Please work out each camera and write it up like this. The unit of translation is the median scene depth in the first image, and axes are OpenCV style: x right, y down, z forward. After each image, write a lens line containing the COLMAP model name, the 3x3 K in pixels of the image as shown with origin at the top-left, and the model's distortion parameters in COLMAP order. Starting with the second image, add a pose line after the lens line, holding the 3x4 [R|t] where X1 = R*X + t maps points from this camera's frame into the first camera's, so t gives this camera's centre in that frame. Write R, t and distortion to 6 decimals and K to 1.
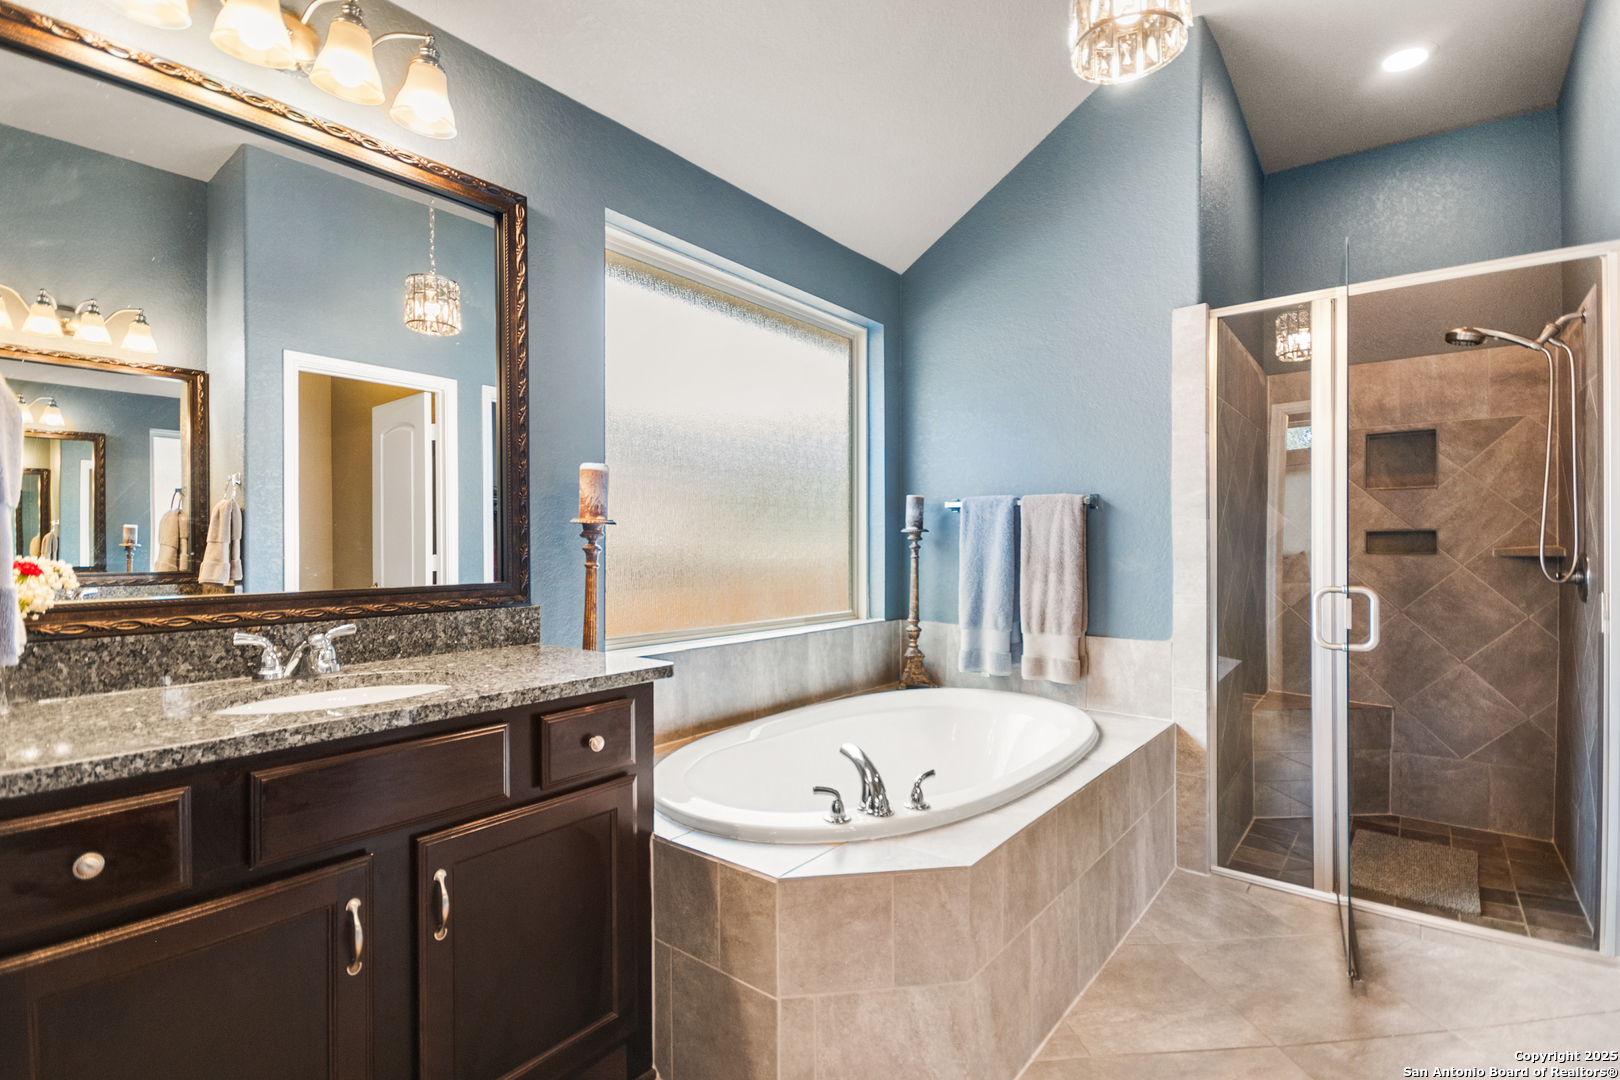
lens RADIAL K [[762.6, 0, 810.2], [0, 762.6, 545.8], [0, 0, 1]] dist [0.022627, -0.015514]
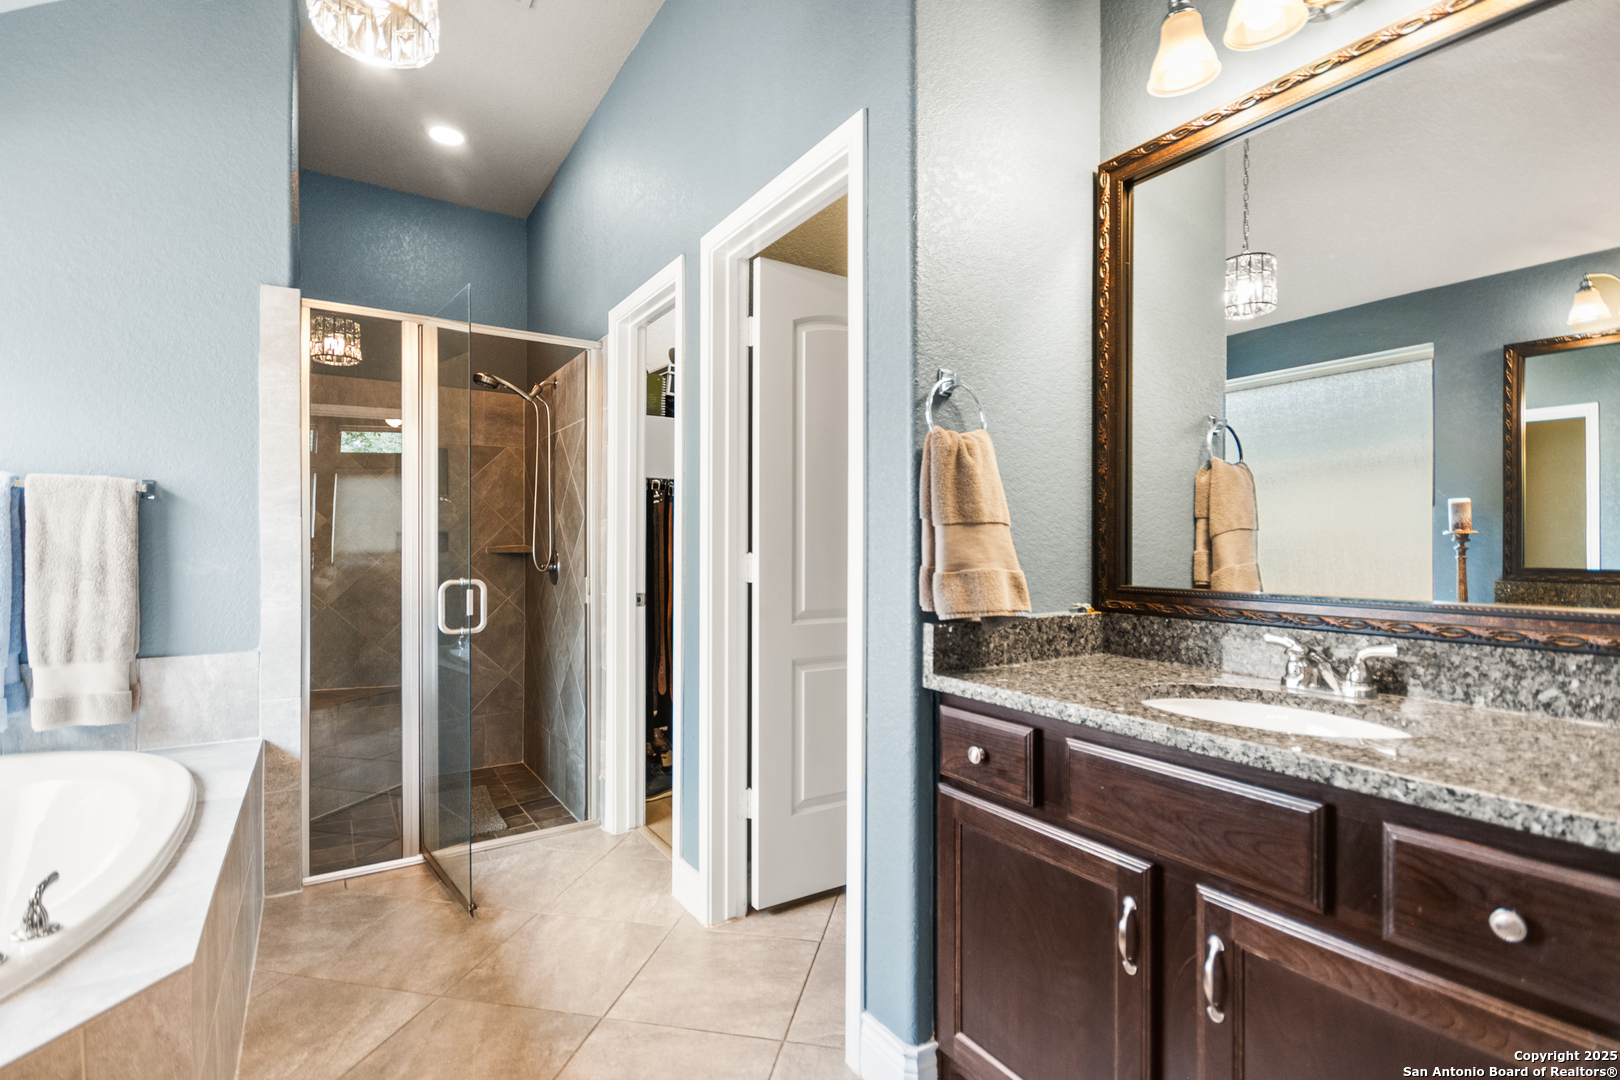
lens RADIAL K [[762.6, 0, 810.2], [0, 762.6, 545.8], [0, 0, 1]] dist [0.022627, -0.015514]
pose [[0.314627, -0.000201, 0.949215, -0.183933], [0.000303, 1.000000, 0.000111, 0.001371], [-0.949215, 0.000253, 0.314627, 0.096414]]
